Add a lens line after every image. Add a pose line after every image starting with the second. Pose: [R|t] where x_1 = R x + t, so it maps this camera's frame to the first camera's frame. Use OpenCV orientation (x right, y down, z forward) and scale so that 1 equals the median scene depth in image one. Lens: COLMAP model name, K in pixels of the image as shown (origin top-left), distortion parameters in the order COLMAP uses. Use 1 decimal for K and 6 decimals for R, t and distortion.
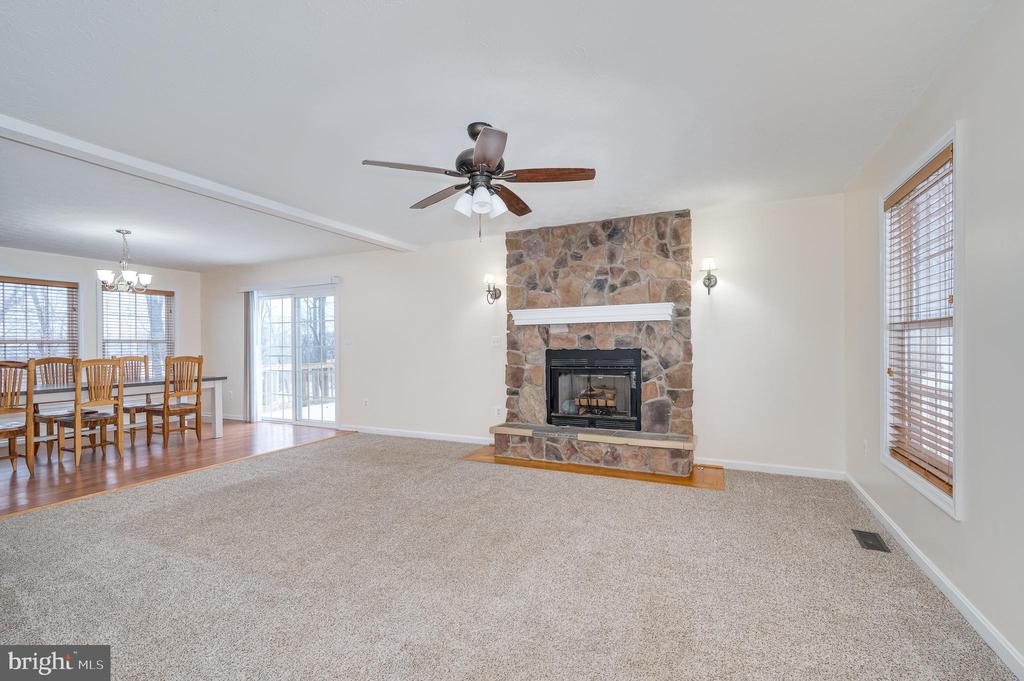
lens RADIAL K [[444.8, 0, 516.3], [0, 444.8, 345.5], [0, 0, 1]] dist [0.000760, 0.000184]
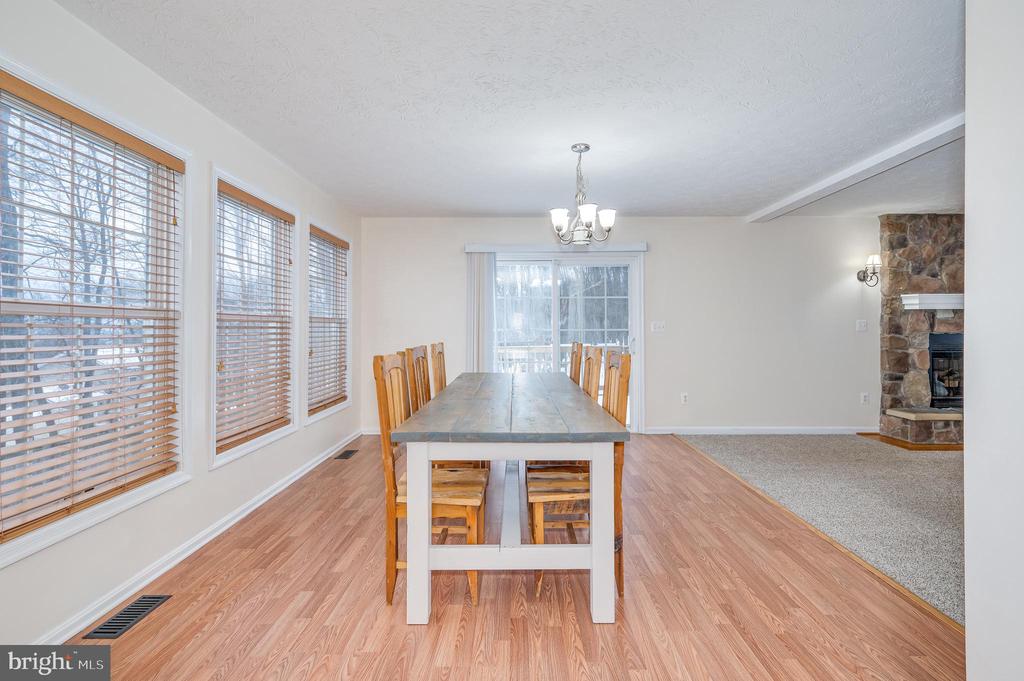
lens RADIAL K [[465.9, 0, 513.5], [0, 465.9, 326.7], [0, 0, 1]] dist [-0.000613, 0.000022]
pose [[0.908460, 0.009579, 0.417861, -1.291019], [-0.006060, 0.999934, -0.009746, 0.008777], [-0.417927, 0.006321, 0.908459, 0.450441]]
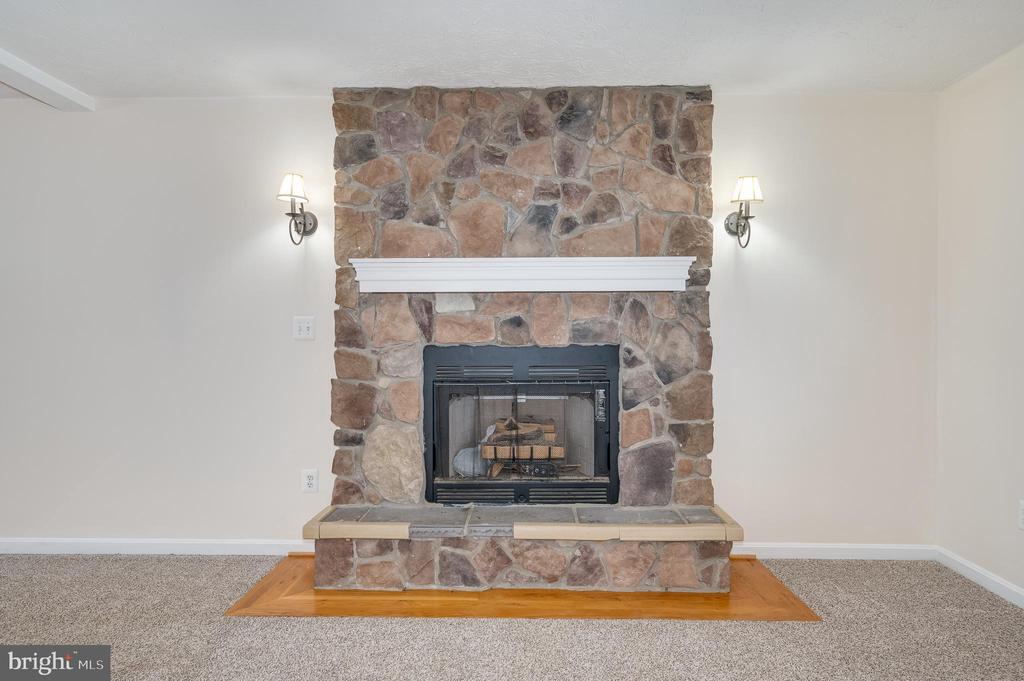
lens RADIAL K [[618.8, 0, 516.4], [0, 618.8, 341.9], [0, 0, 1]] dist [-0.001181, 0.000158]
pose [[0.915796, 0.003892, 0.401626, -0.114304], [-0.006935, 0.999957, 0.006123, -0.000386], [-0.401585, -0.008392, 0.915783, 0.370421]]
